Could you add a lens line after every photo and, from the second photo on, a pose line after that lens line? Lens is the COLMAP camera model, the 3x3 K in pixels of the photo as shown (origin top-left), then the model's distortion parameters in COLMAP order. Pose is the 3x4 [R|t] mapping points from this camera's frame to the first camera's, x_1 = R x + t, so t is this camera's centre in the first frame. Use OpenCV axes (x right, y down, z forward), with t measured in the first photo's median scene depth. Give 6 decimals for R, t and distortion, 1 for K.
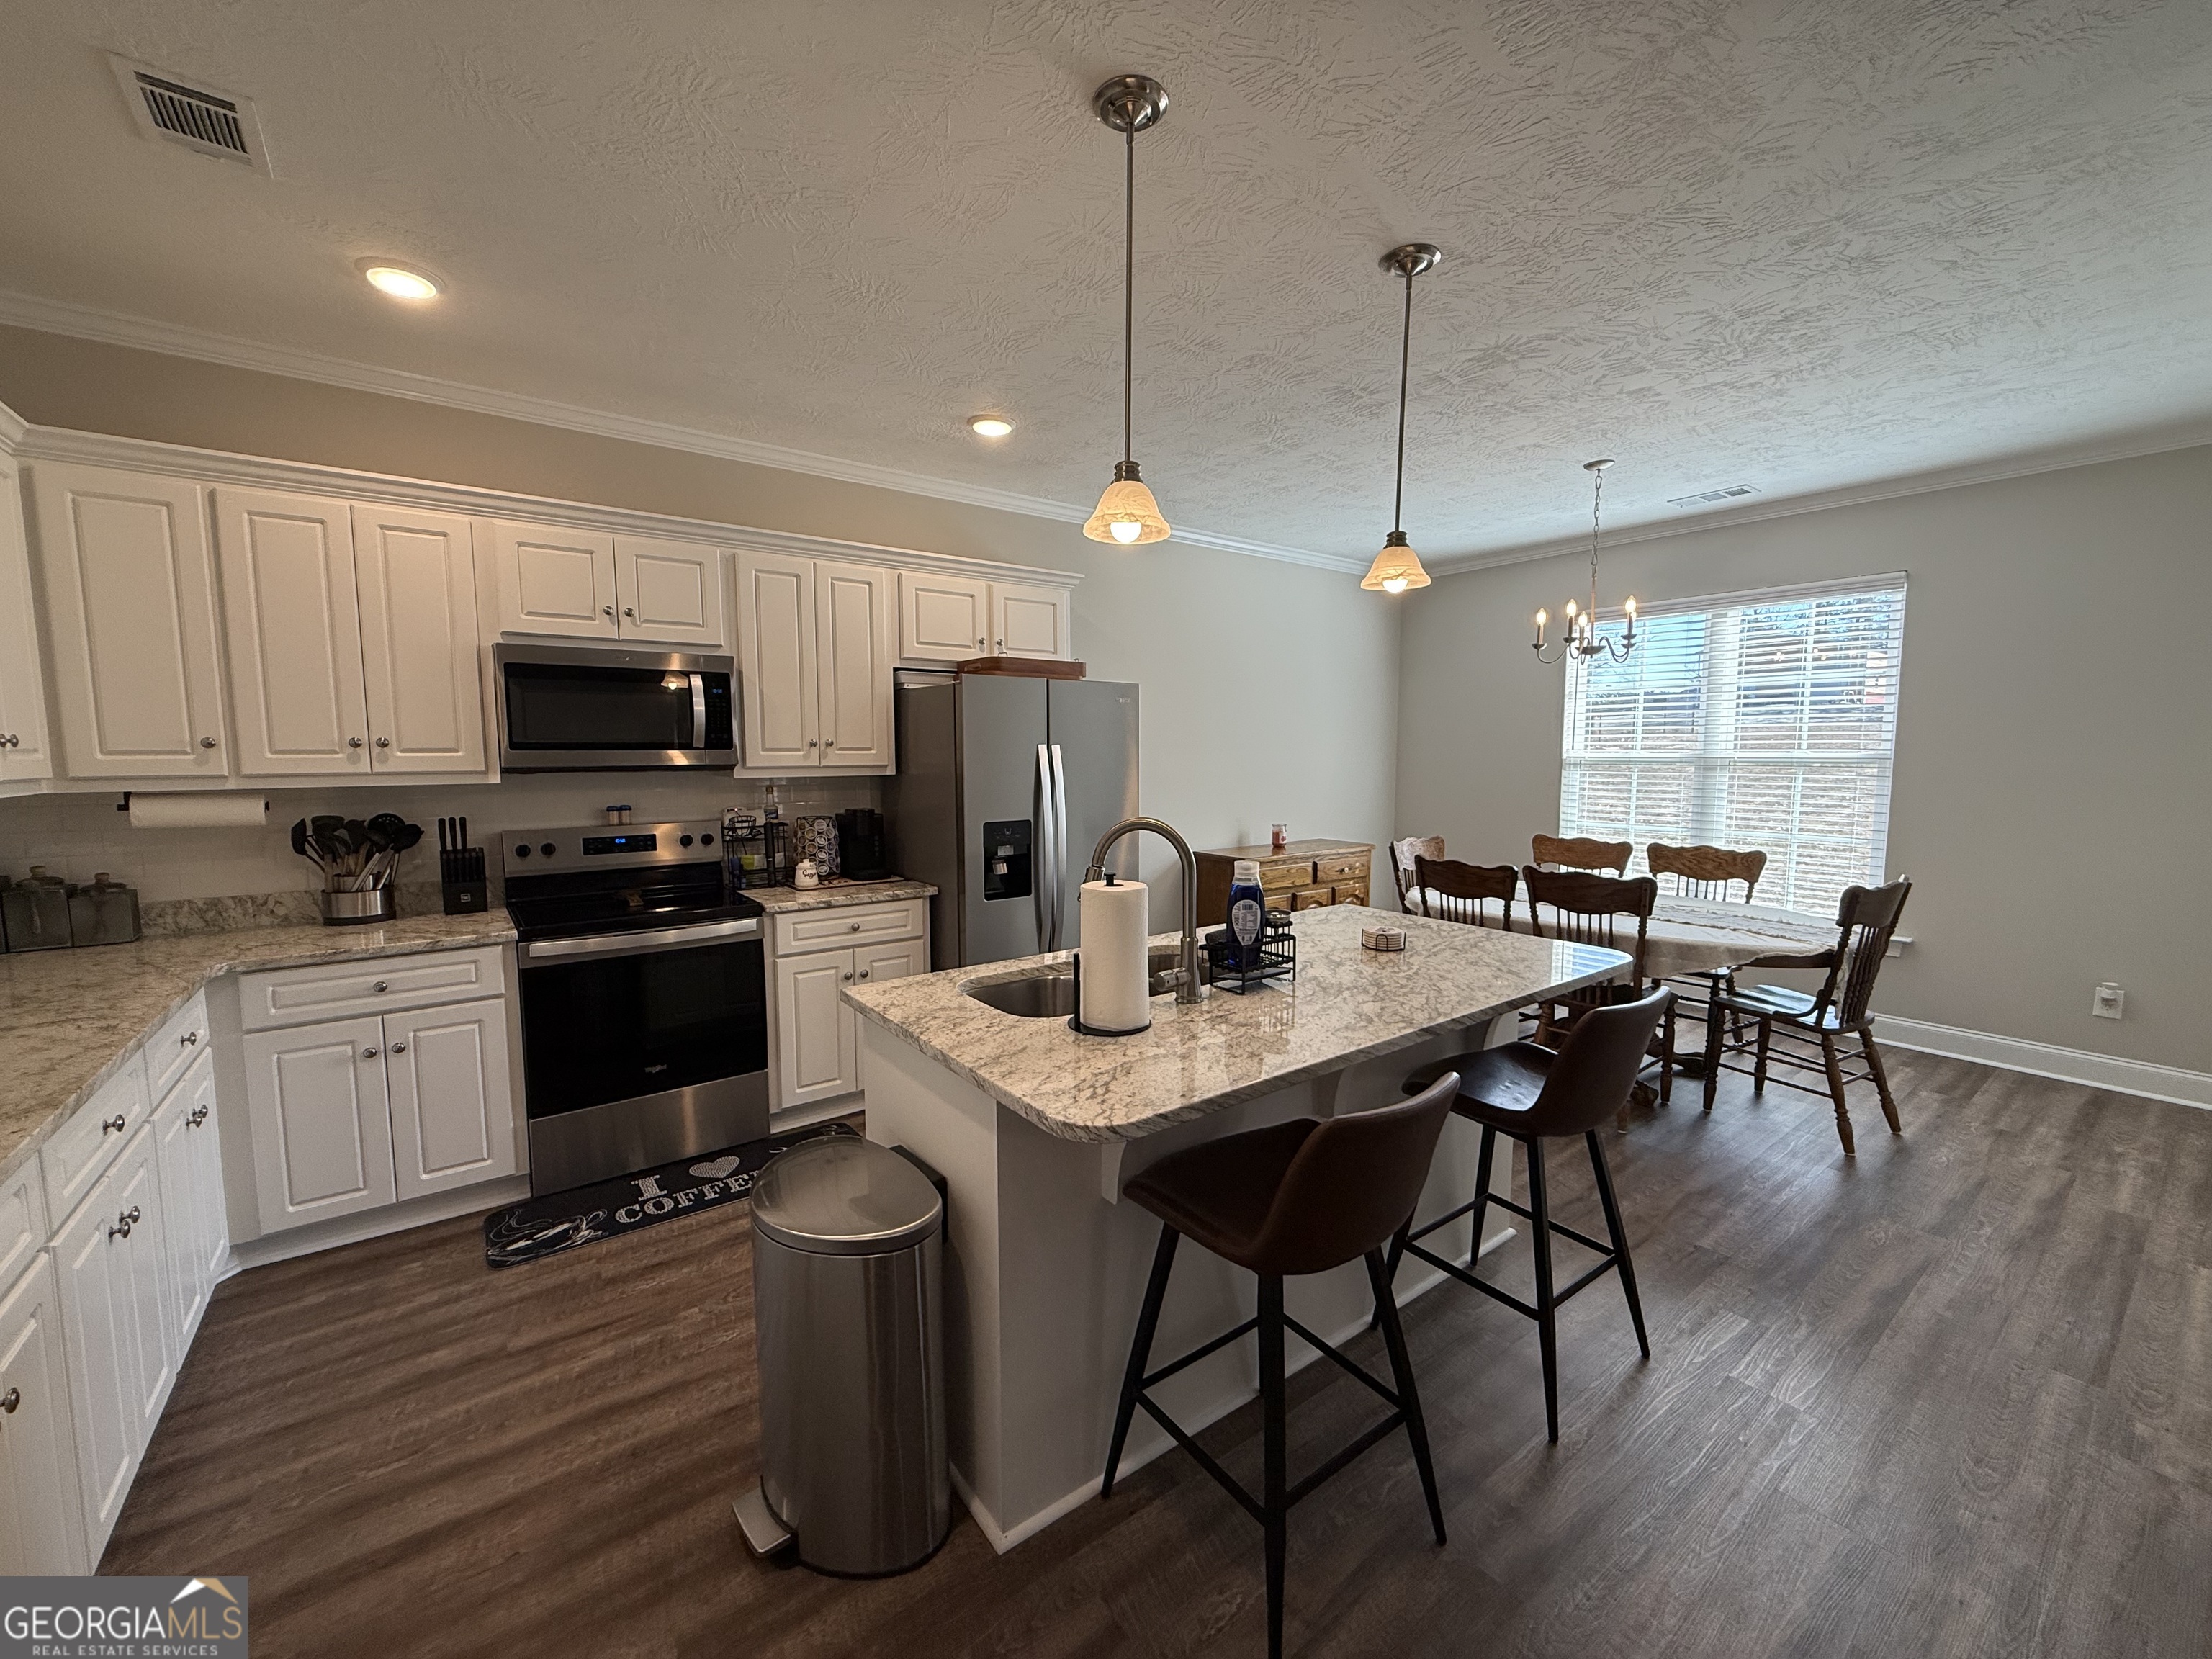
lens RADIAL K [[880.5, 0, 1103.1], [0, 880.5, 832.2], [0, 0, 1]] dist [-0.000587, 0.000633]
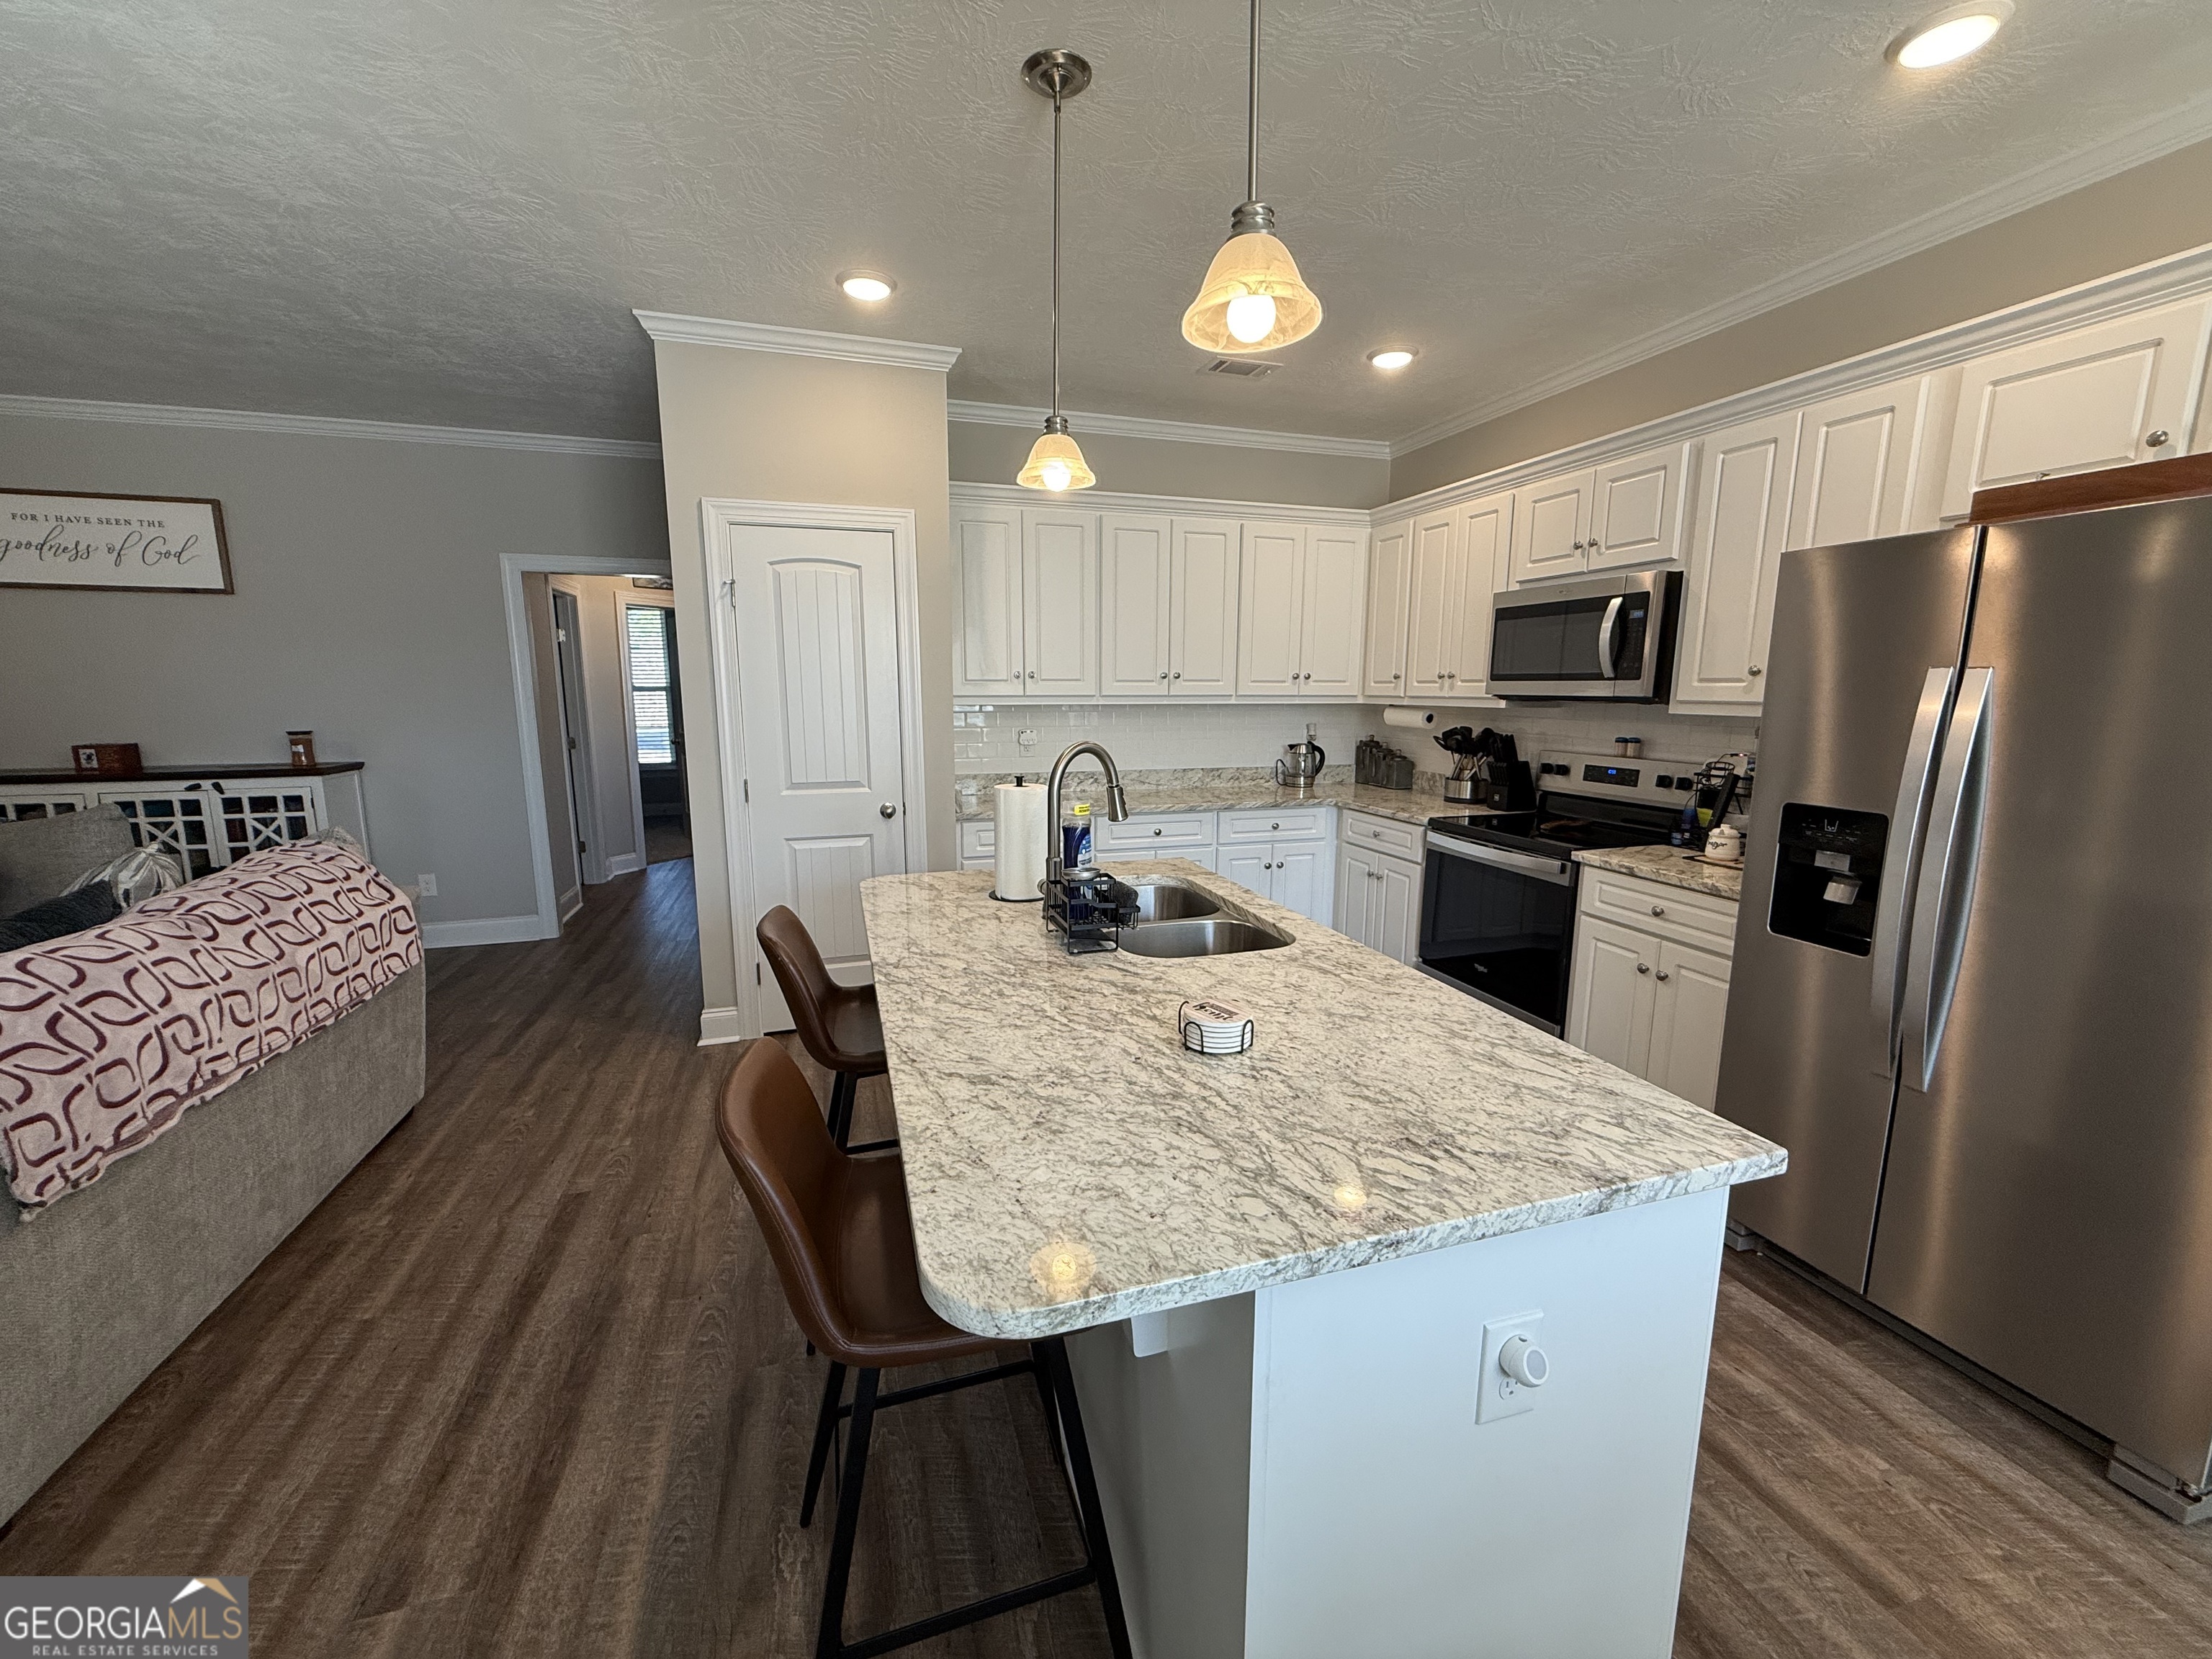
lens RADIAL K [[880.5, 0, 1100.9], [0, 880.5, 830.9], [0, 0, 1]] dist [-0.000587, 0.000633]
pose [[-0.334867, 0.155875, -0.929283, 0.662616], [-0.089660, 0.976476, 0.196100, -0.077102], [0.937990, 0.148986, -0.313014, 0.869181]]
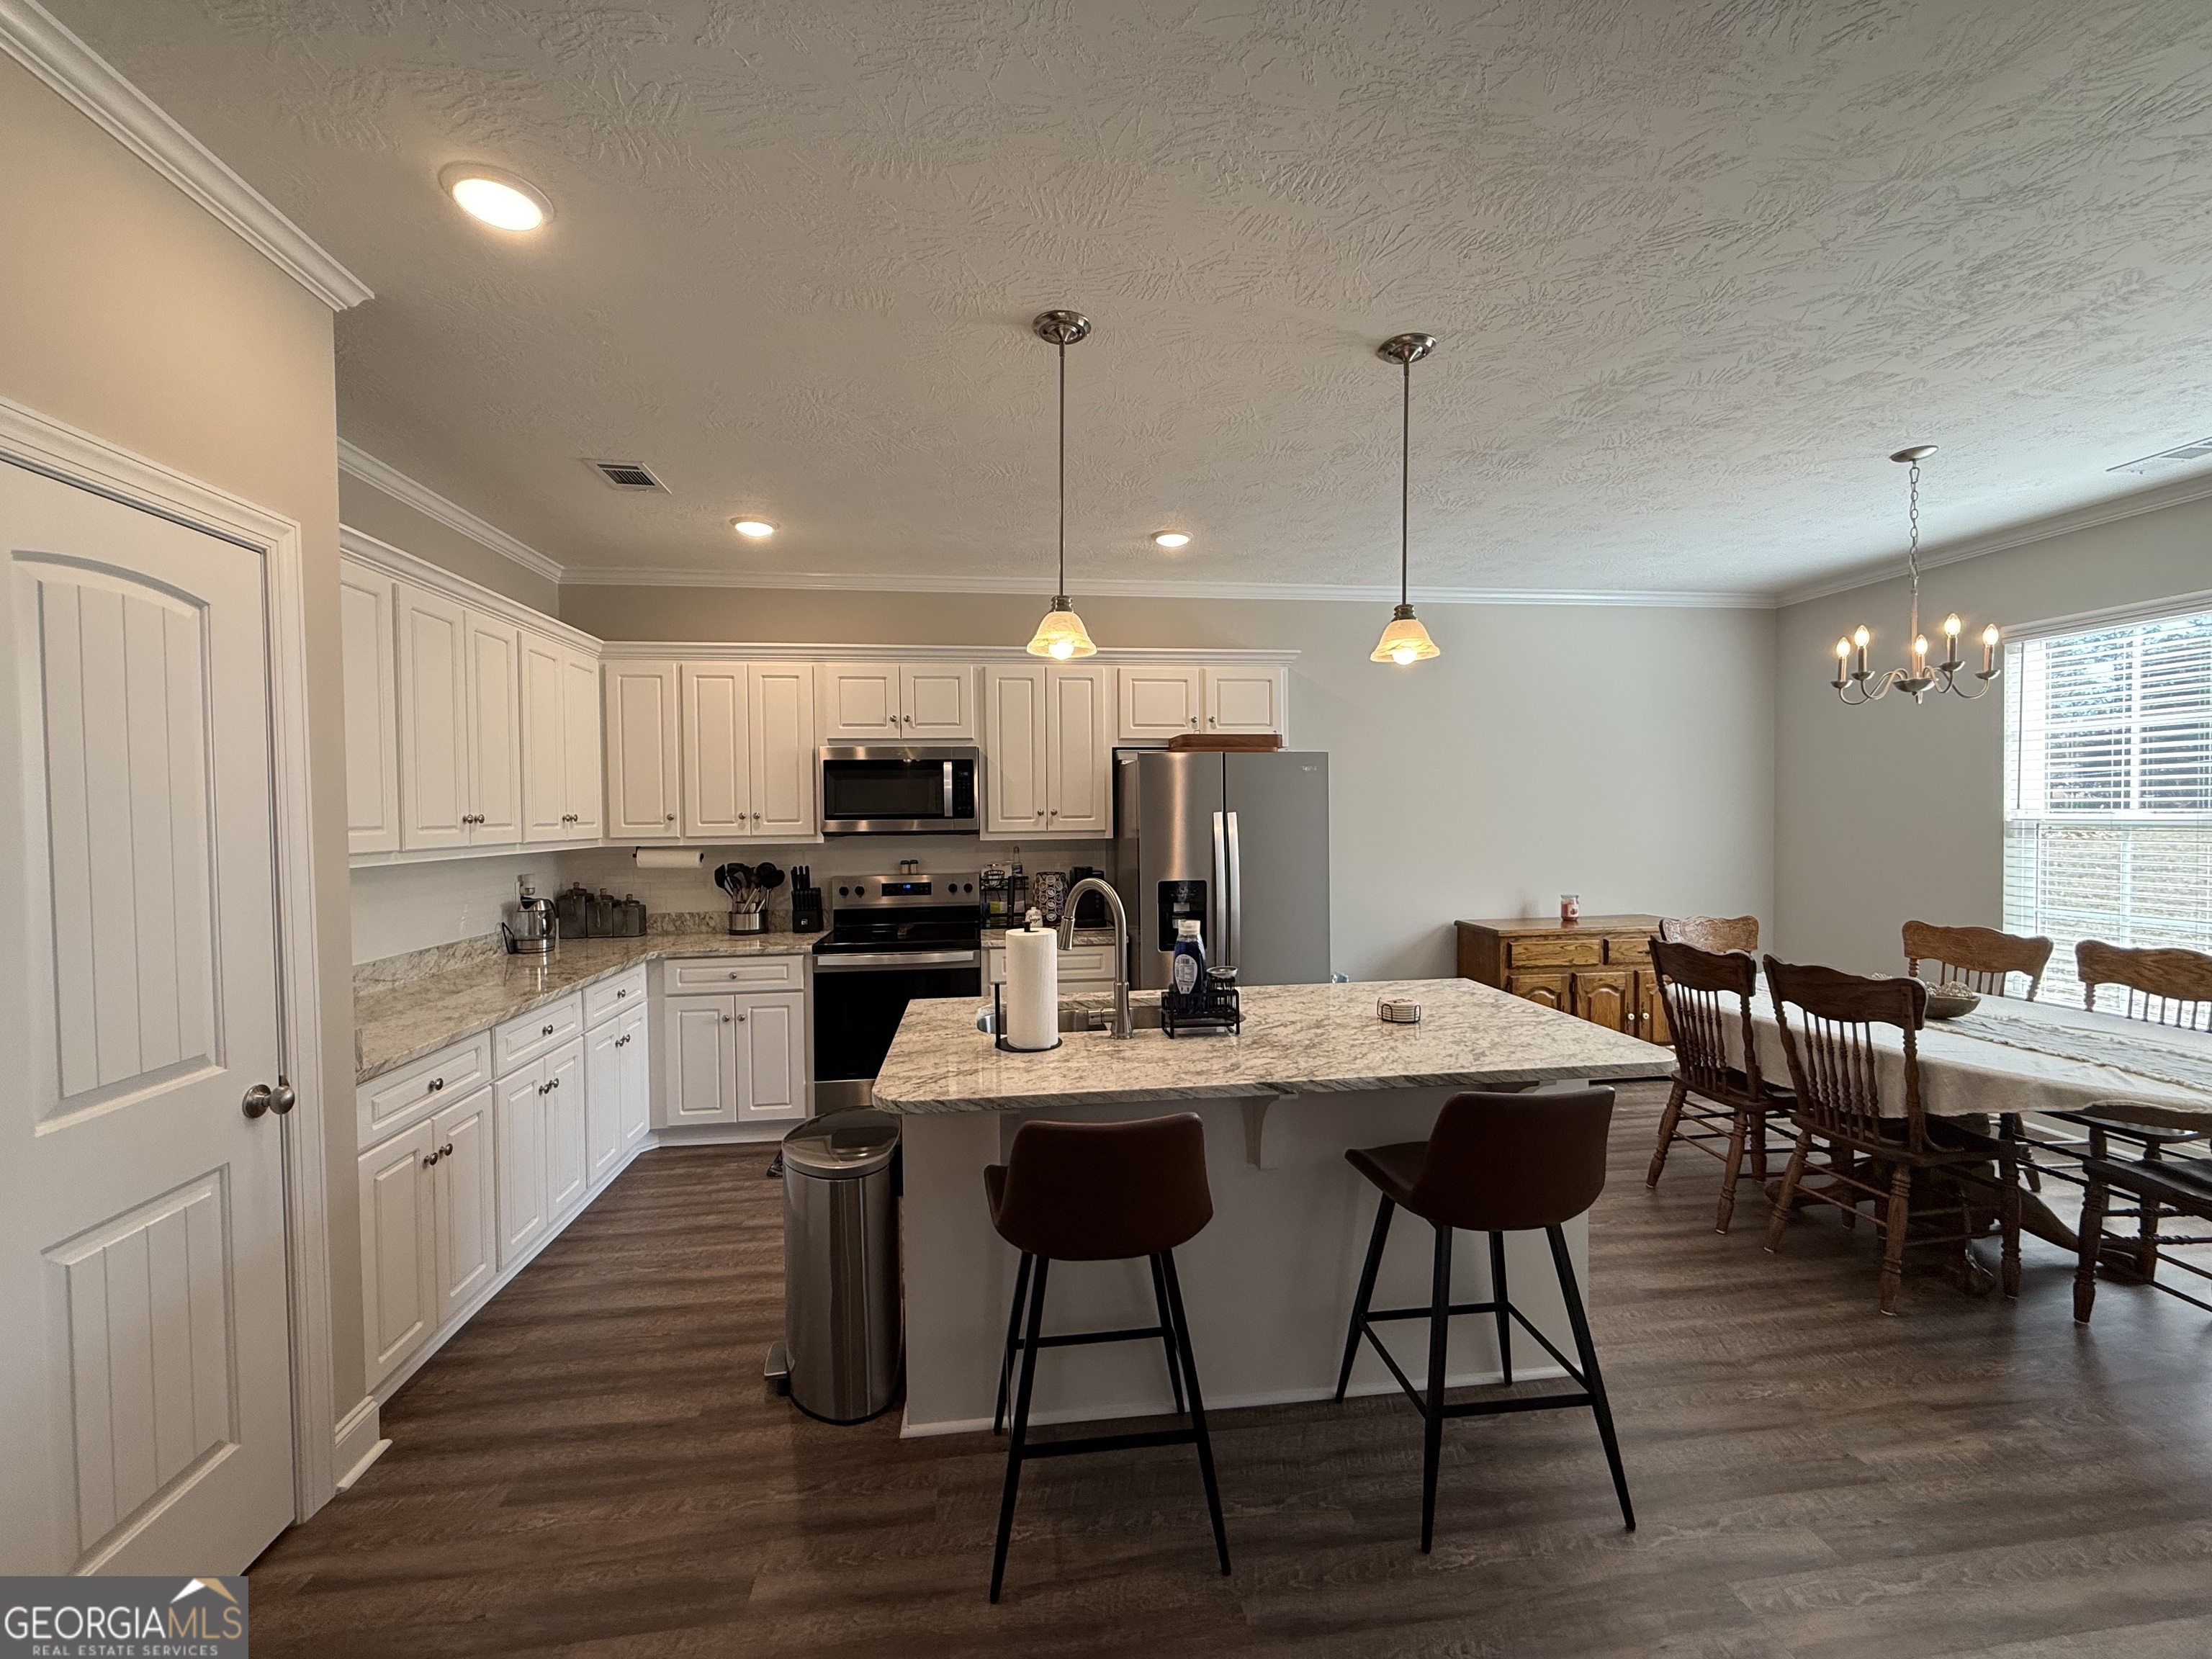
lens RADIAL K [[880.5, 0, 1103.3], [0, 880.5, 833.4], [0, 0, 1]] dist [-0.000587, 0.000633]
pose [[0.871828, 0.004405, -0.489792, 0.410238], [-0.036893, 0.997710, -0.056697, -0.006688], [0.488420, 0.067500, 0.869994, -0.026734]]
